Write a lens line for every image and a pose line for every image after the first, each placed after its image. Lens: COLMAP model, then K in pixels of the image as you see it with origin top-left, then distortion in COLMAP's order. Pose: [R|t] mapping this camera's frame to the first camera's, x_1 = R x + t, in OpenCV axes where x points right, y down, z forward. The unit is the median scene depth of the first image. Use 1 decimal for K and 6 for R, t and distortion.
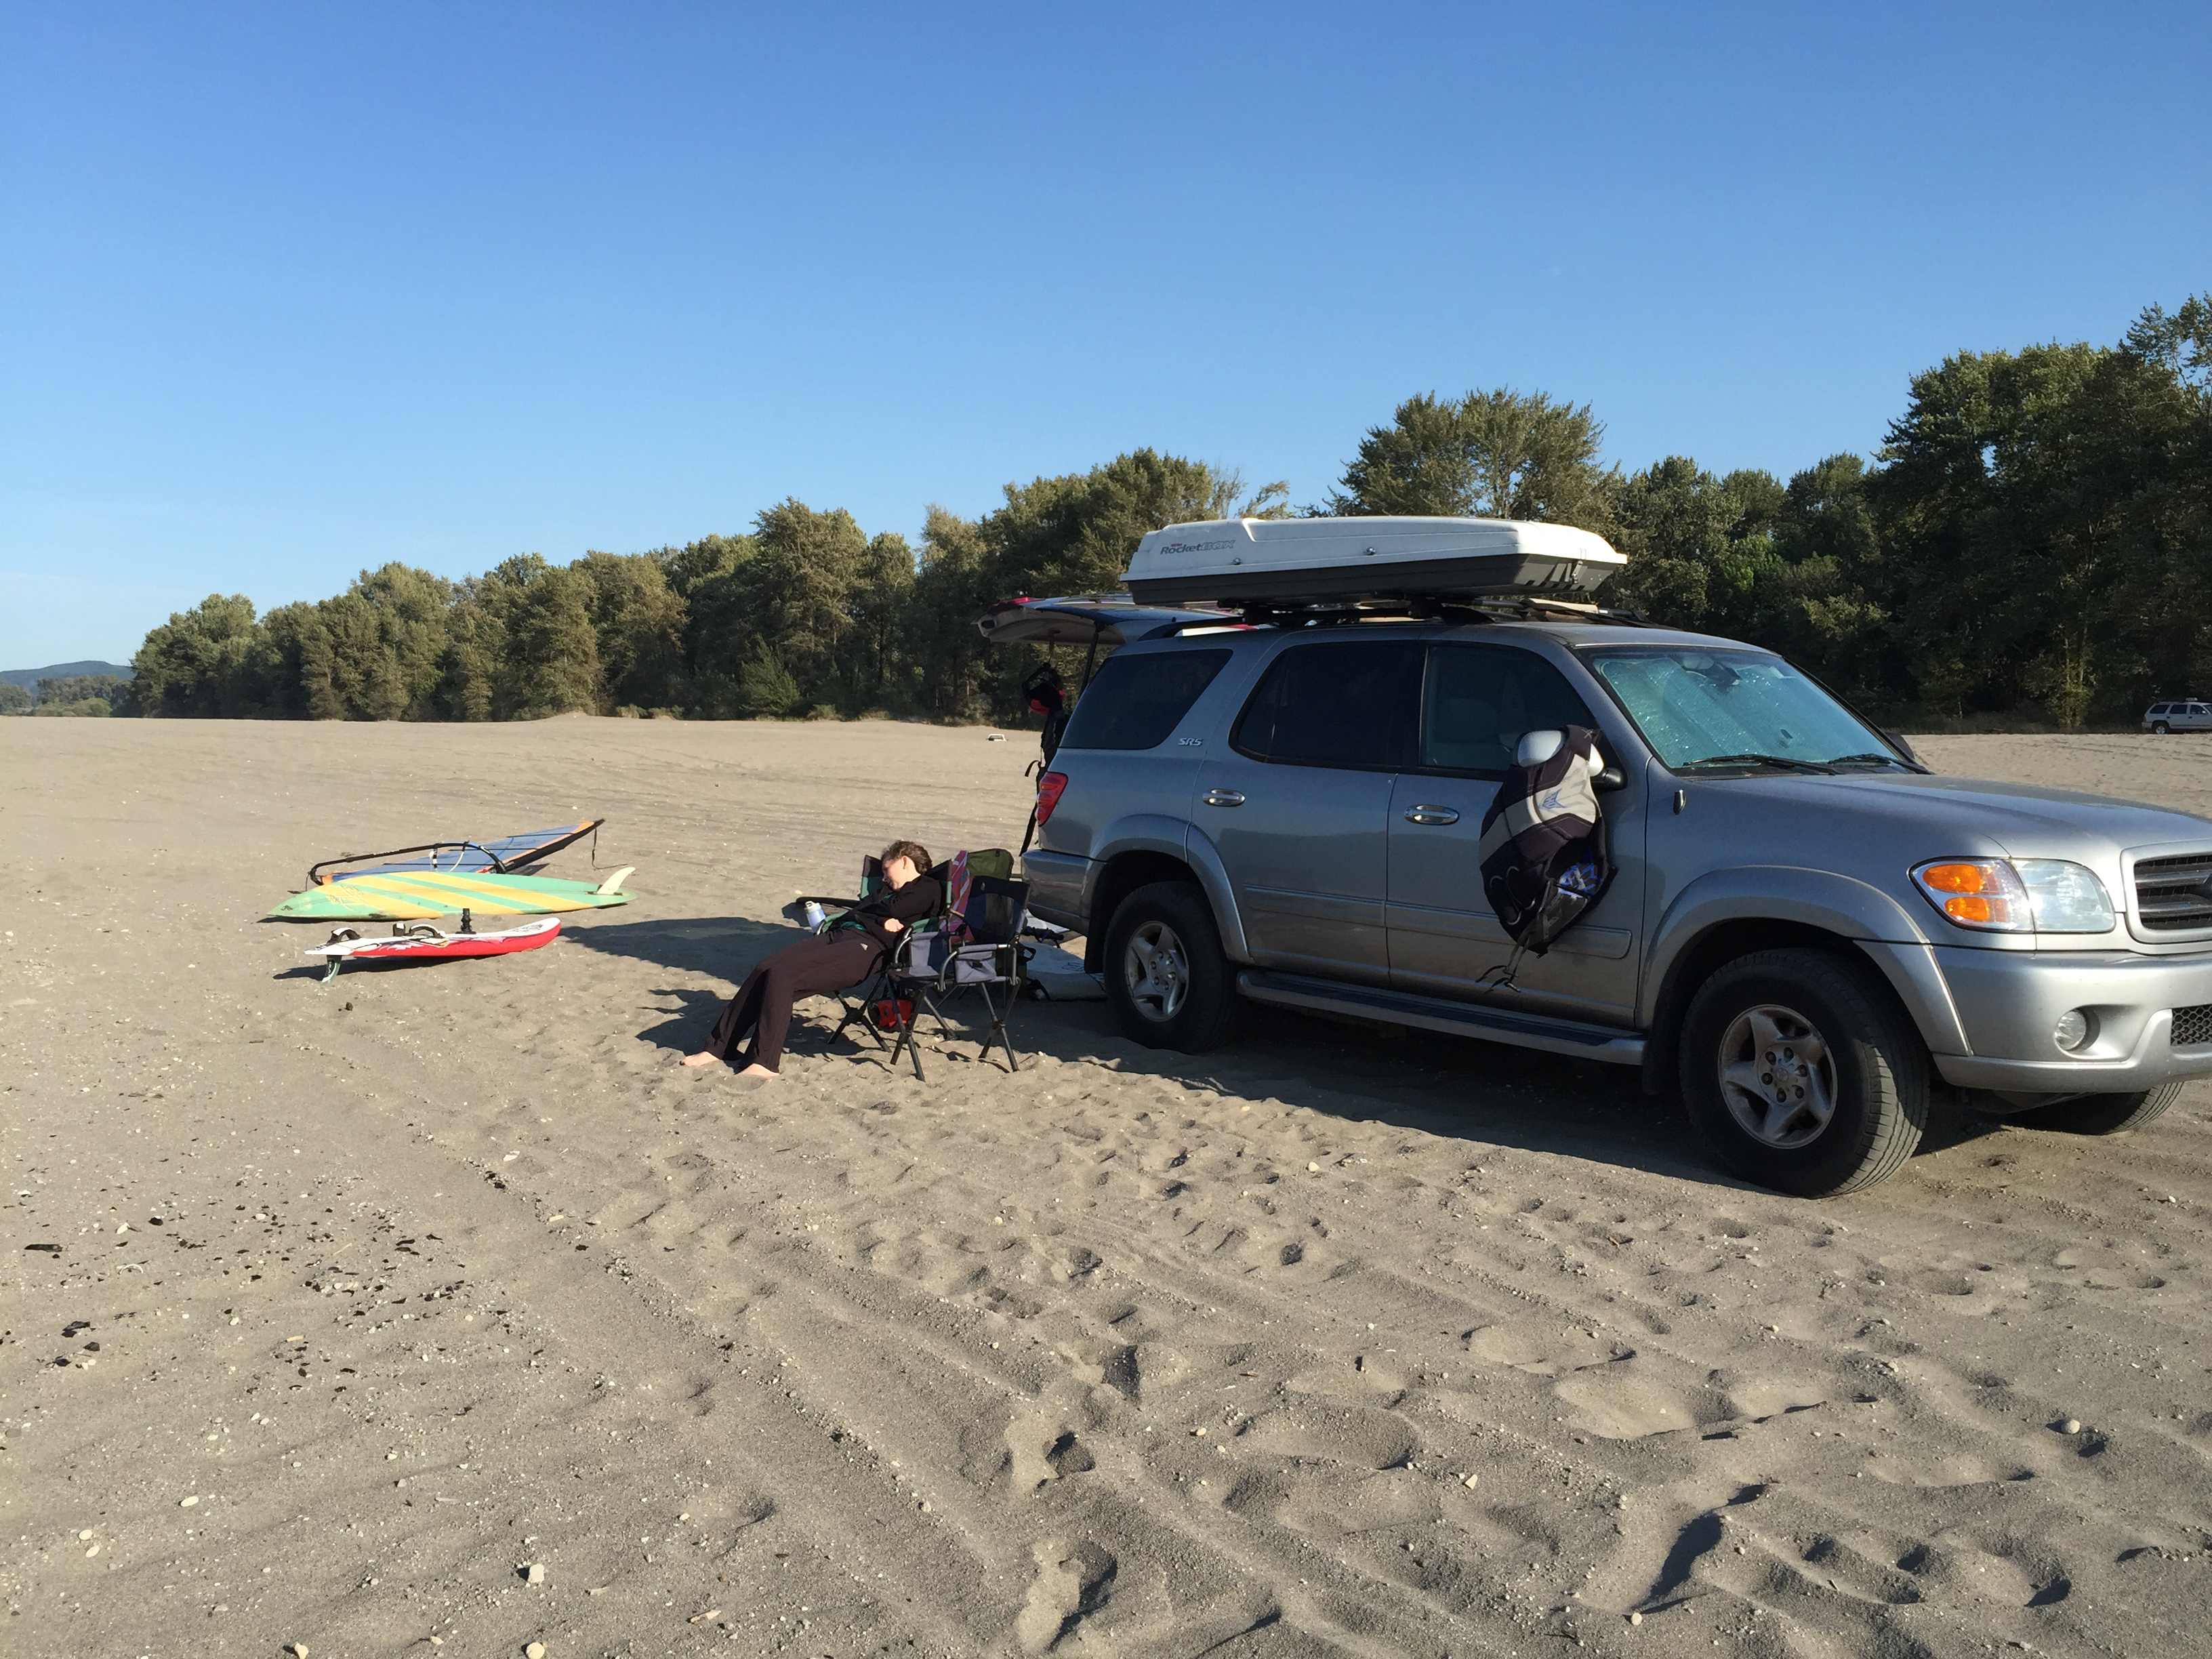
lens RADIAL K [[1893.7, 0, 1158.7], [0, 1893.7, 804.0], [0, 0, 1]] dist [0.089501, -0.123338]
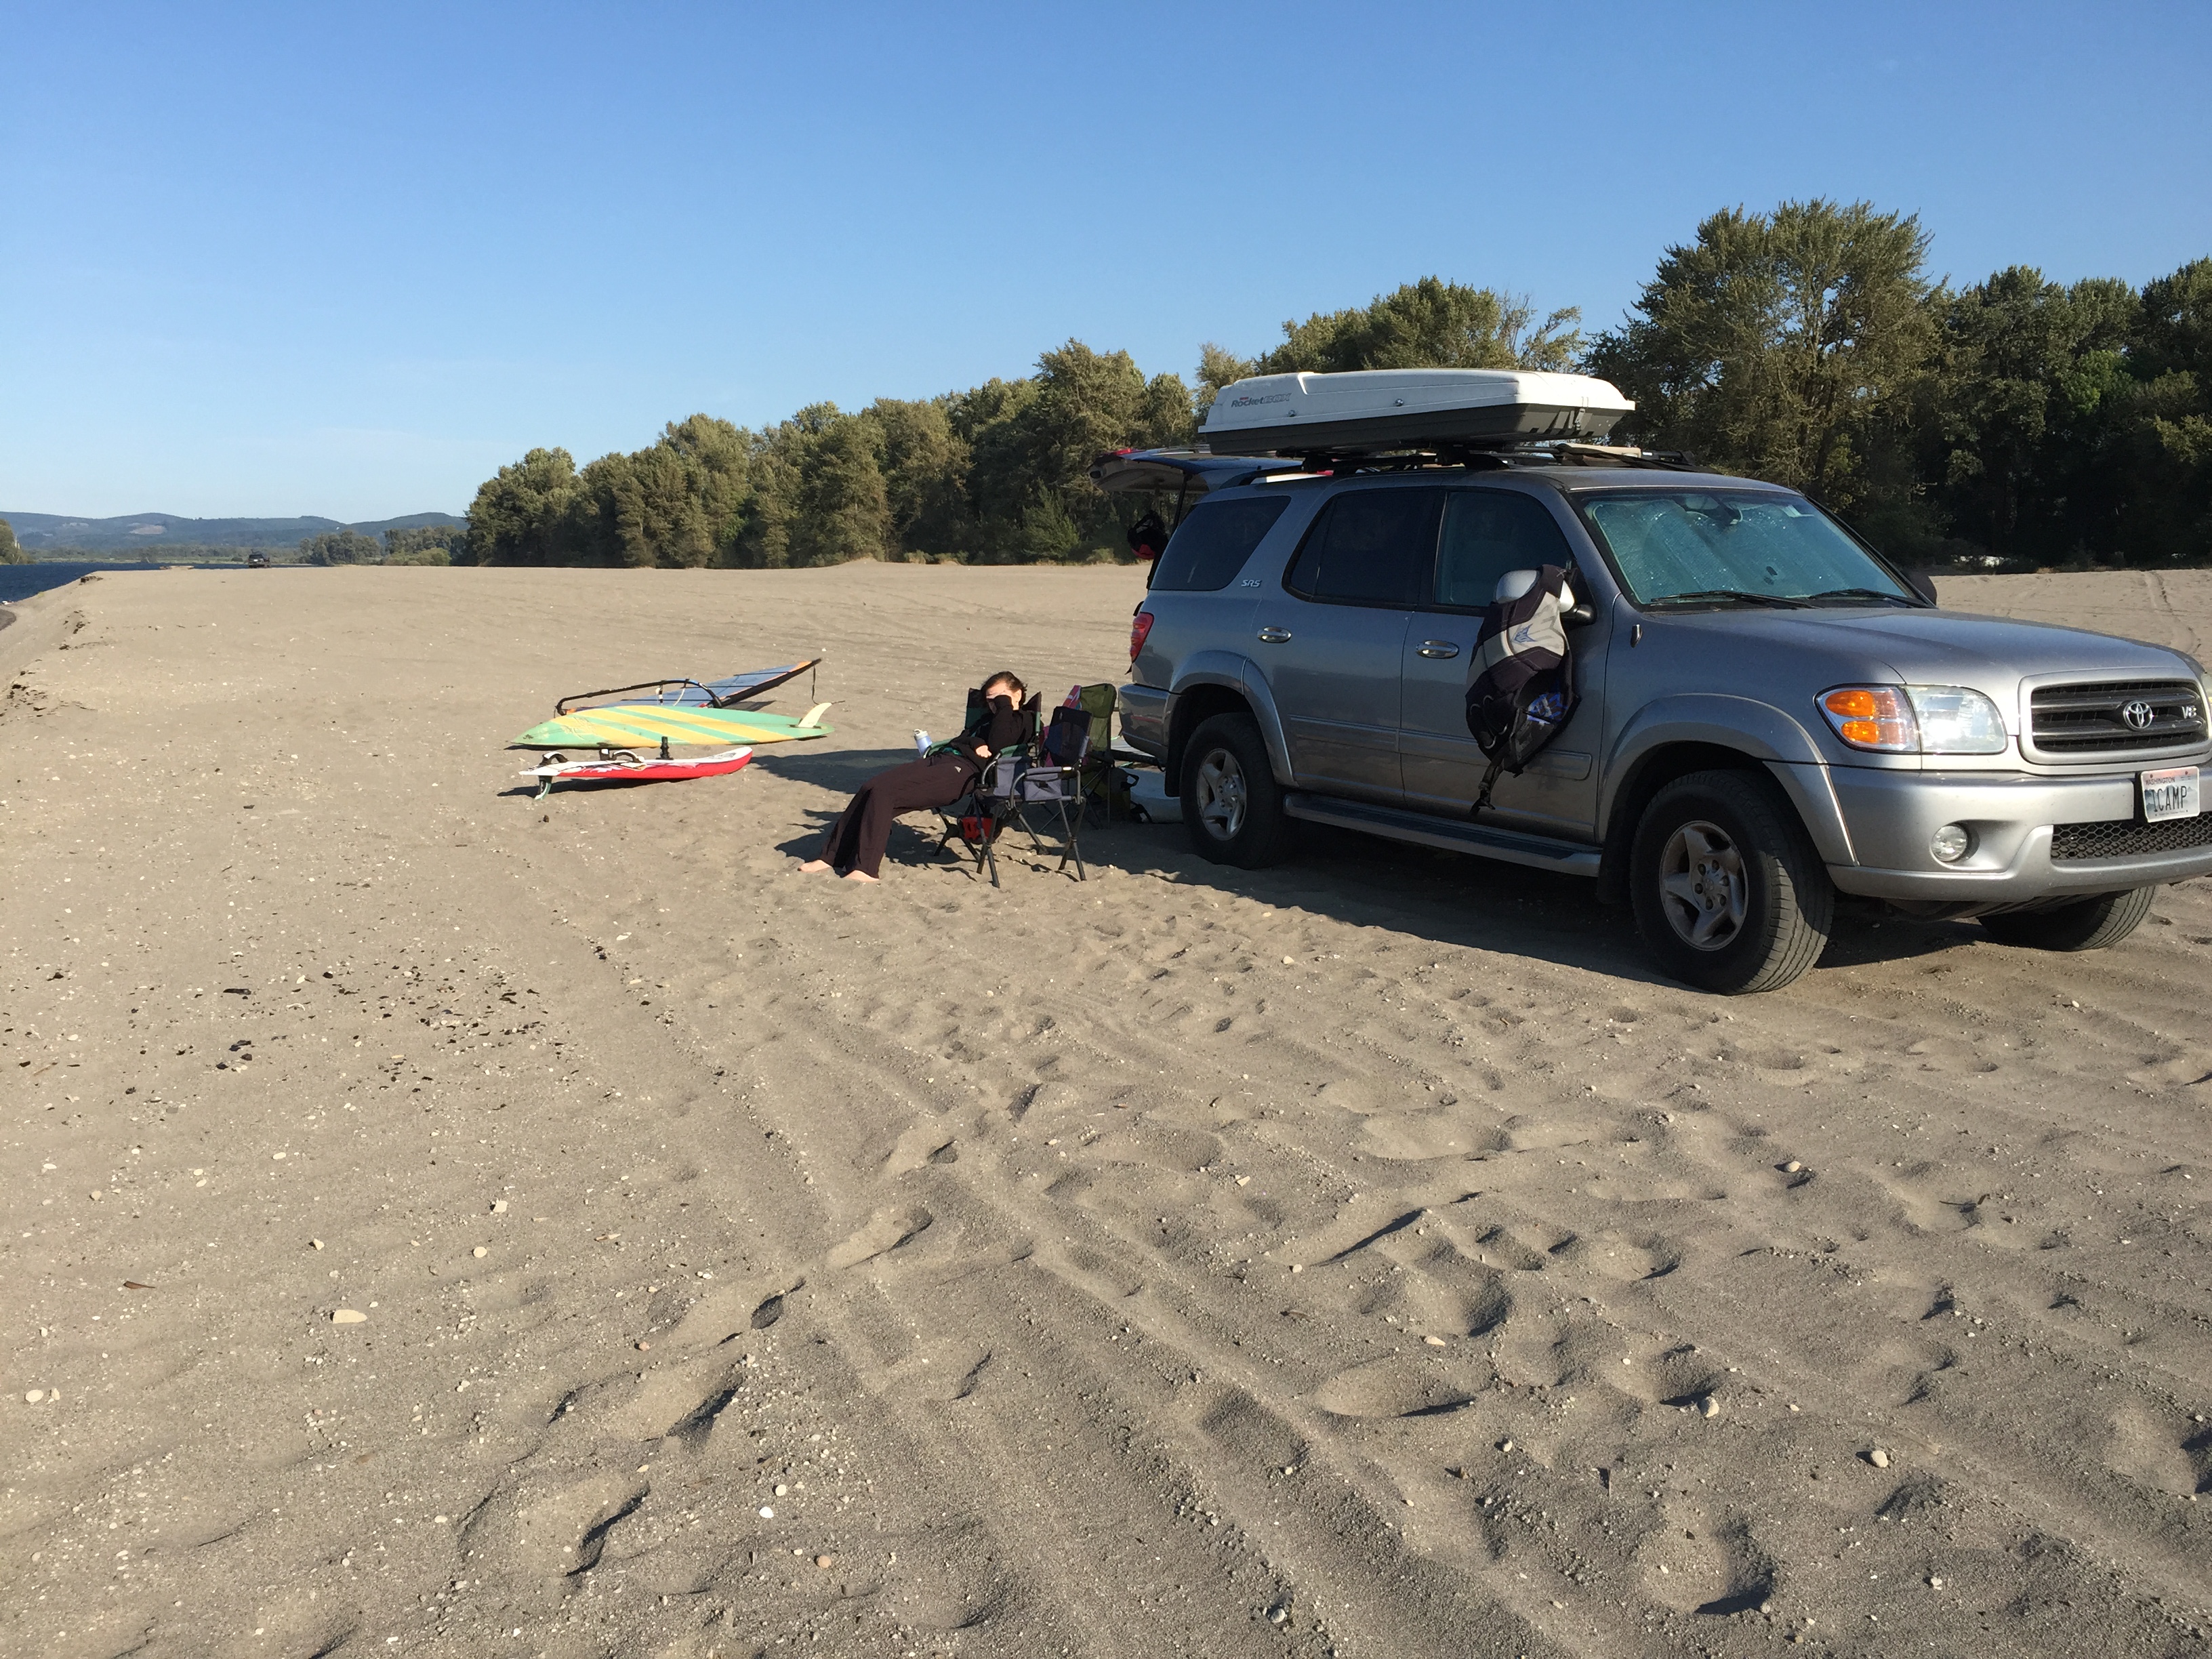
lens RADIAL K [[1919.1, 0, 1157.8], [0, 1919.1, 778.7], [0, 0, 1]] dist [0.092999, -0.135154]
pose [[0.988329, 0.008696, -0.152086, 0.121128], [0.001641, 0.997704, 0.067712, 0.003840], [0.152326, -0.067171, 0.986045, -0.090019]]
